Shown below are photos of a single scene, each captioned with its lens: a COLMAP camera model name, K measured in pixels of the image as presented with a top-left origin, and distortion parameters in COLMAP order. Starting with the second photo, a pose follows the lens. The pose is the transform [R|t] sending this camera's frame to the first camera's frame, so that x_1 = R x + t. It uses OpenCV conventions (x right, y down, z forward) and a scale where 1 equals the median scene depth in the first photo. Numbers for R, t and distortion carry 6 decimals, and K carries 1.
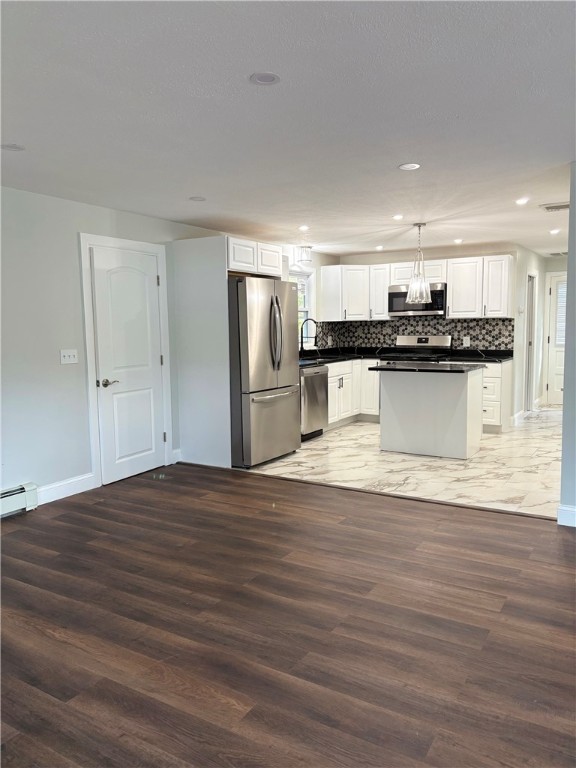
lens RADIAL K [[578.0, 0, 291.8], [0, 578.0, 387.0], [0, 0, 1]] dist [0.048708, -0.050771]
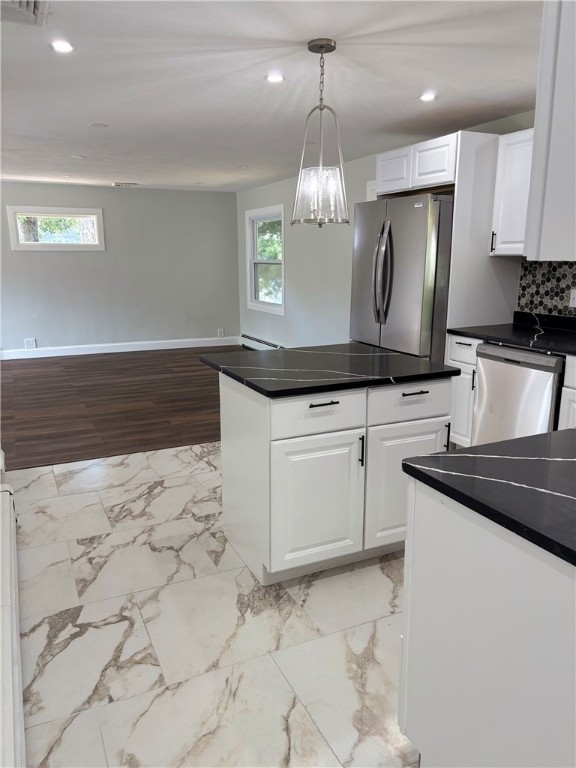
lens RADIAL K [[578.0, 0, 293.9], [0, 578.0, 391.5], [0, 0, 1]] dist [0.048708, -0.050771]
pose [[-0.541695, 0.209528, -0.814042, 0.499576], [-0.078826, 0.951505, 0.297363, -0.119117], [0.836871, 0.225247, -0.498910, 0.964802]]
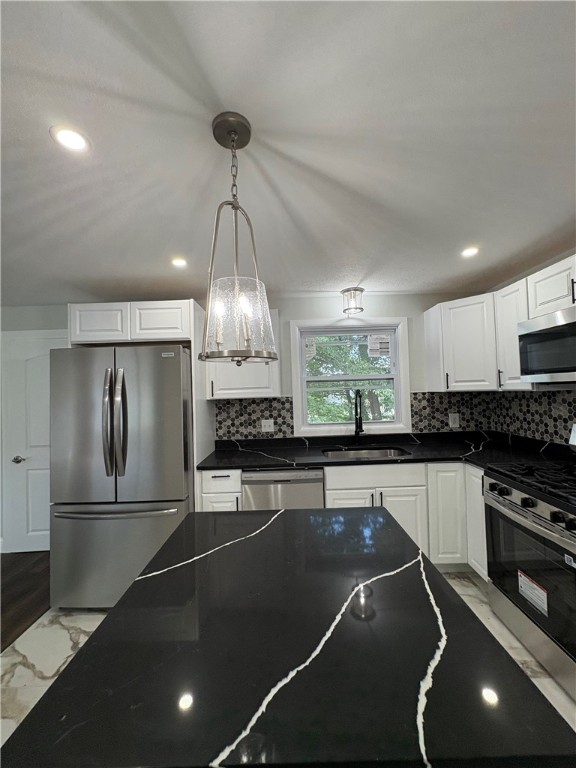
lens RADIAL K [[306.4, 0, 285.8], [0, 306.4, 384.4], [0, 0, 1]] dist [0.002023, -0.000813]
pose [[0.517664, -0.019041, -0.855372, 0.291076], [-0.066718, 0.995810, -0.062544, -0.095041], [0.852979, 0.089446, 0.514224, 0.721192]]
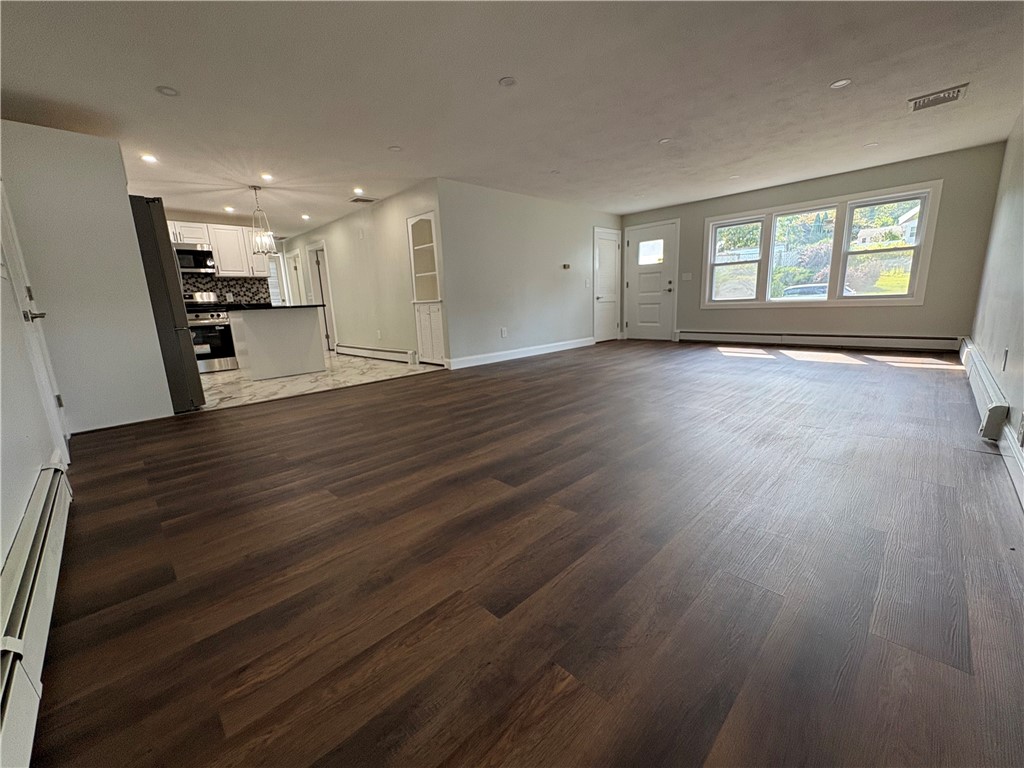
lens RADIAL K [[408.5, 0, 509.0], [0, 408.5, 385.3], [0, 0, 1]] dist [0.002023, -0.000813]
pose [[0.240883, -0.191234, 0.951528, -0.414948], [0.140731, 0.976917, 0.160710, 0.047169], [-0.960297, 0.095197, 0.262236, 0.231836]]
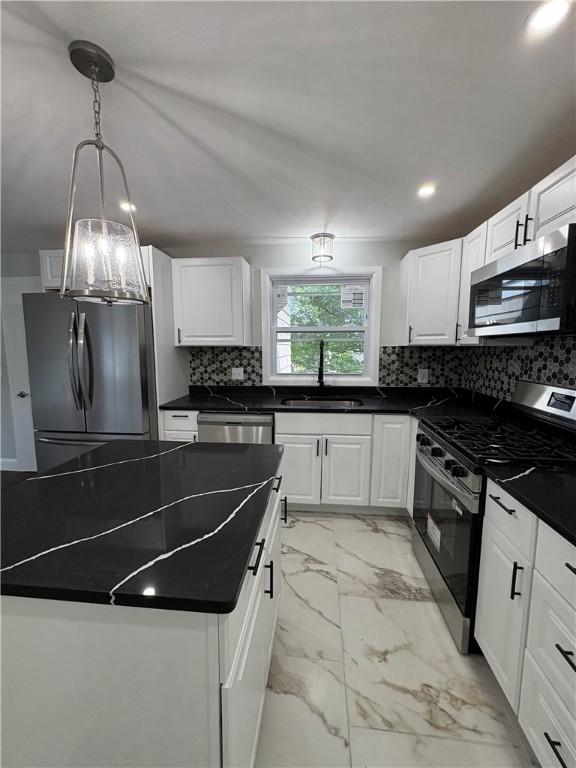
lens RADIAL K [[306.4, 0, 285.3], [0, 306.4, 384.5], [0, 0, 1]] dist [0.002023, -0.000813]
pose [[0.429406, 0.125910, -0.894291, 0.337766], [-0.101221, 0.990704, 0.090882, -0.094752], [0.897421, 0.051495, 0.438159, 0.783915]]
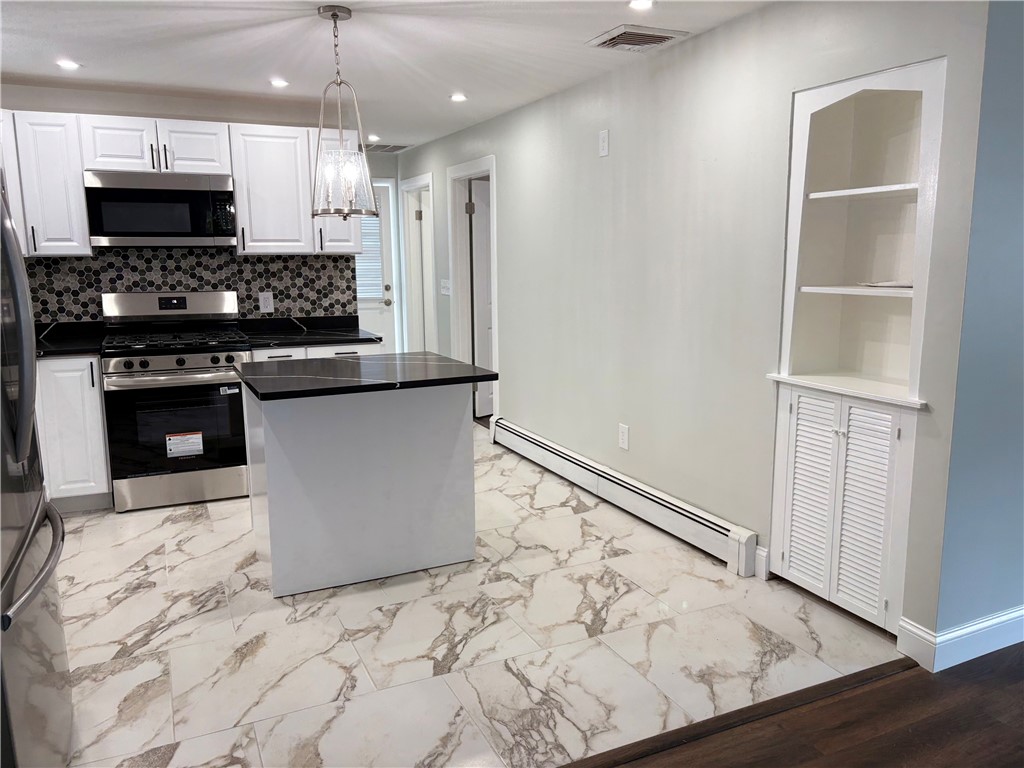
lens RADIAL K [[770.7, 0, 505.7], [0, 770.7, 392.4], [0, 0, 1]] dist [0.048708, -0.050771]
pose [[0.559545, -0.138747, 0.817104, -0.133981], [0.088817, 0.990249, 0.107327, -0.055658], [-0.824027, 0.012518, 0.566412, 0.467767]]
